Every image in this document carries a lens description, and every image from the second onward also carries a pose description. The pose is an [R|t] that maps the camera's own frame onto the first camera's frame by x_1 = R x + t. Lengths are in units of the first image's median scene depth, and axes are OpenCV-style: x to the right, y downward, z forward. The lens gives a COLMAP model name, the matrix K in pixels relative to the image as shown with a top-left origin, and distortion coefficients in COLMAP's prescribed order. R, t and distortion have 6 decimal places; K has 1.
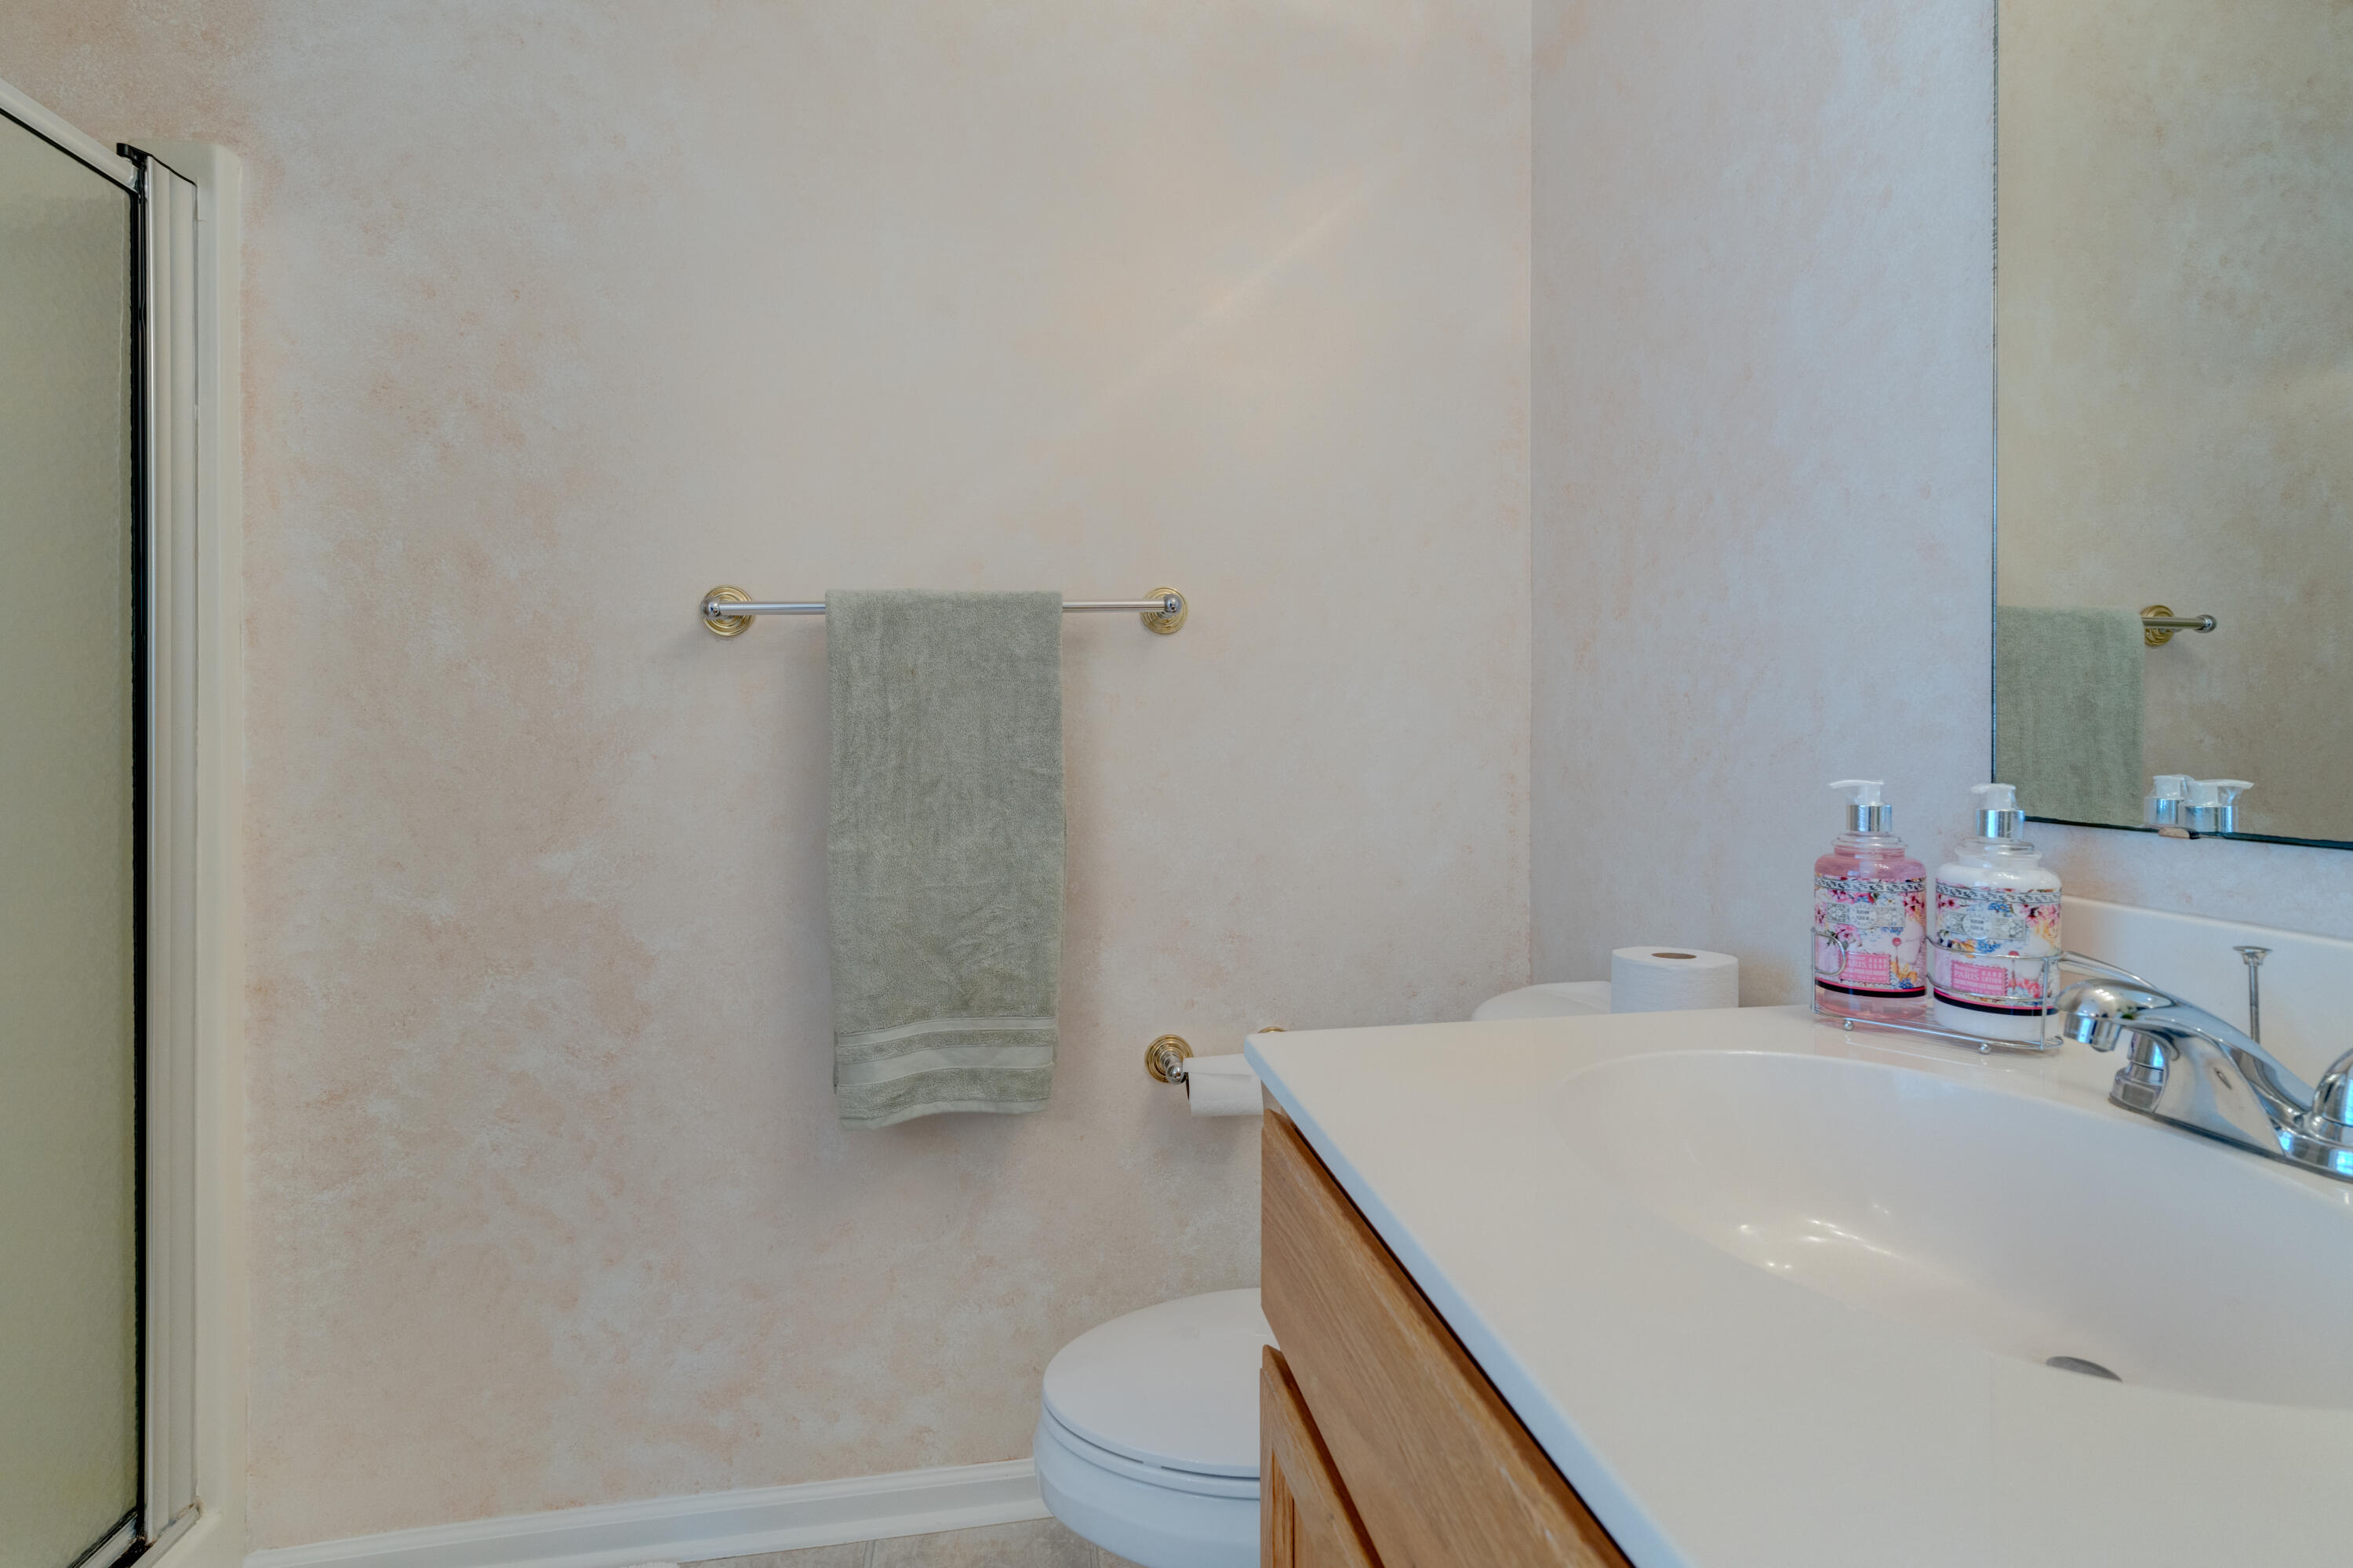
lens RADIAL K [[1129.4, 0, 1204.2], [0, 1129.4, 723.9], [0, 0, 1]] dist [0.002849, -0.001211]
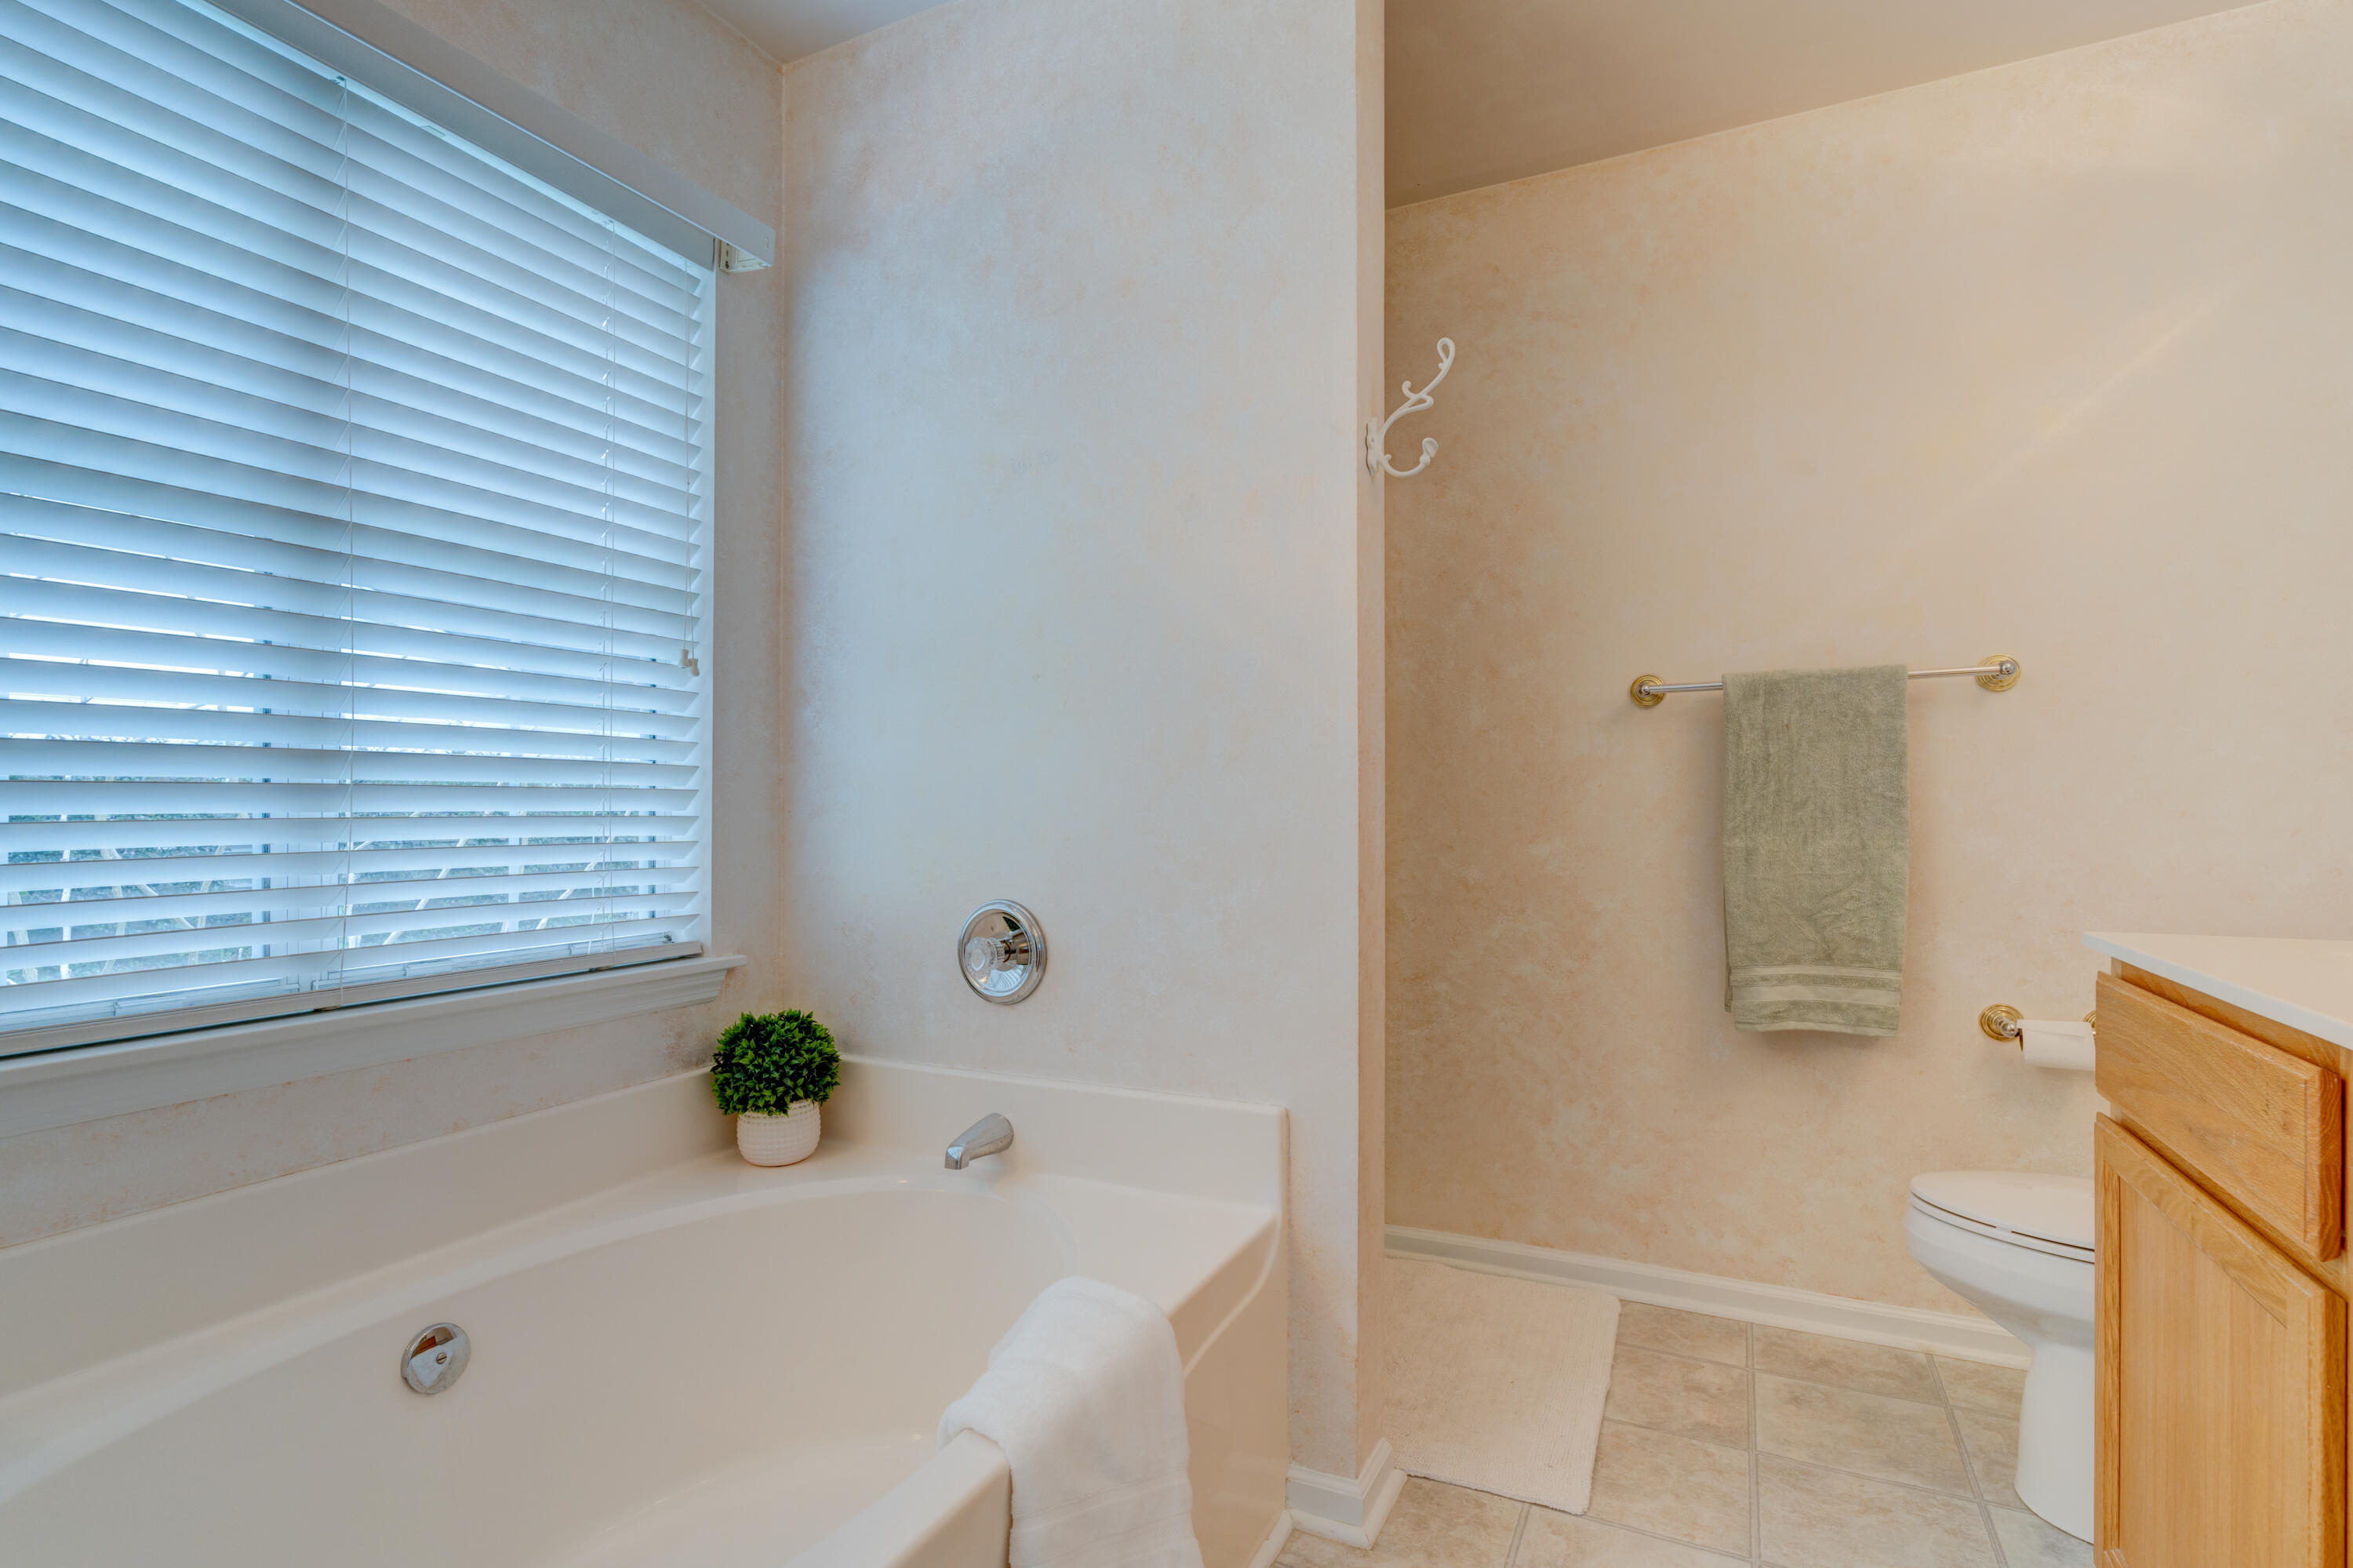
lens RADIAL K [[1129.4, 0, 1166.2], [0, 1129.4, 796.1], [0, 0, 1]] dist [0.002849, -0.001211]
pose [[0.805352, 0.001934, -0.592794, -0.037916], [-0.007015, 0.999956, -0.006269, 0.059036], [0.592756, 0.009207, 0.805330, -0.650584]]
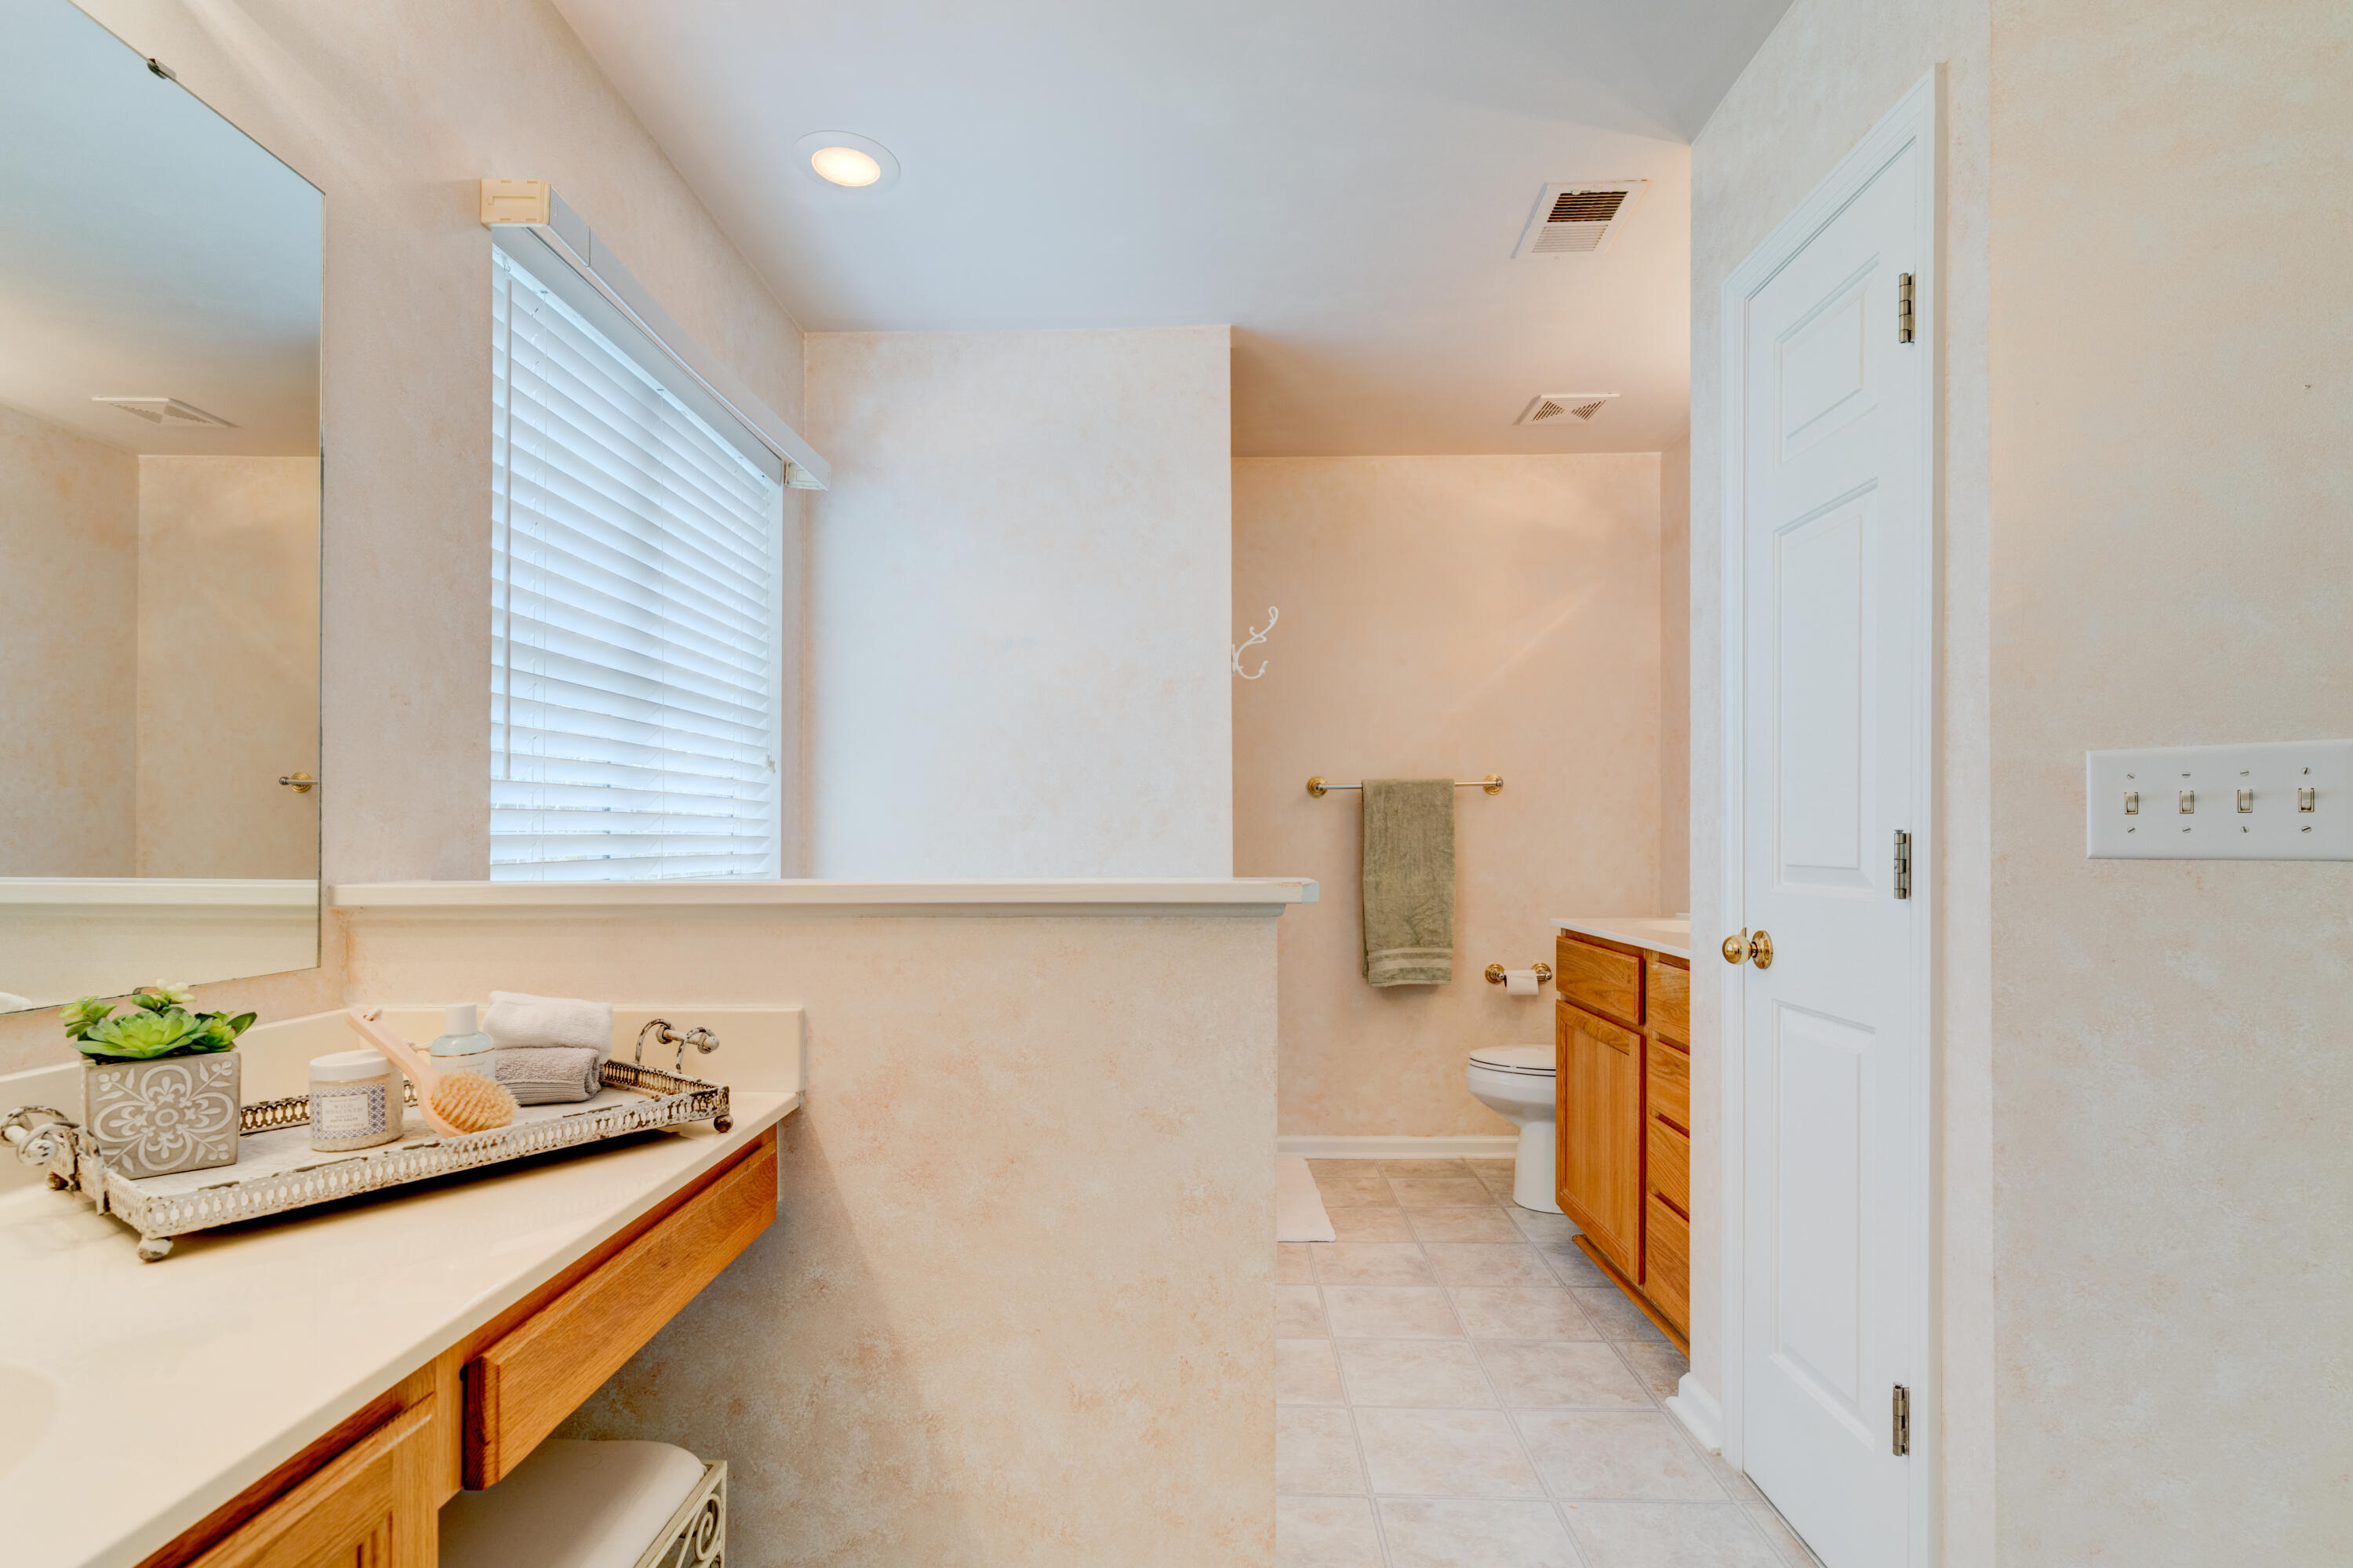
lens RADIAL K [[1129.4, 0, 1161.7], [0, 1129.4, 826.3], [0, 0, 1]] dist [0.002849, -0.001211]
pose [[0.978315, 0.002048, -0.207114, -0.247133], [-0.004945, 0.999897, -0.013470, 0.024323], [0.207065, 0.014202, 0.978224, -1.602085]]
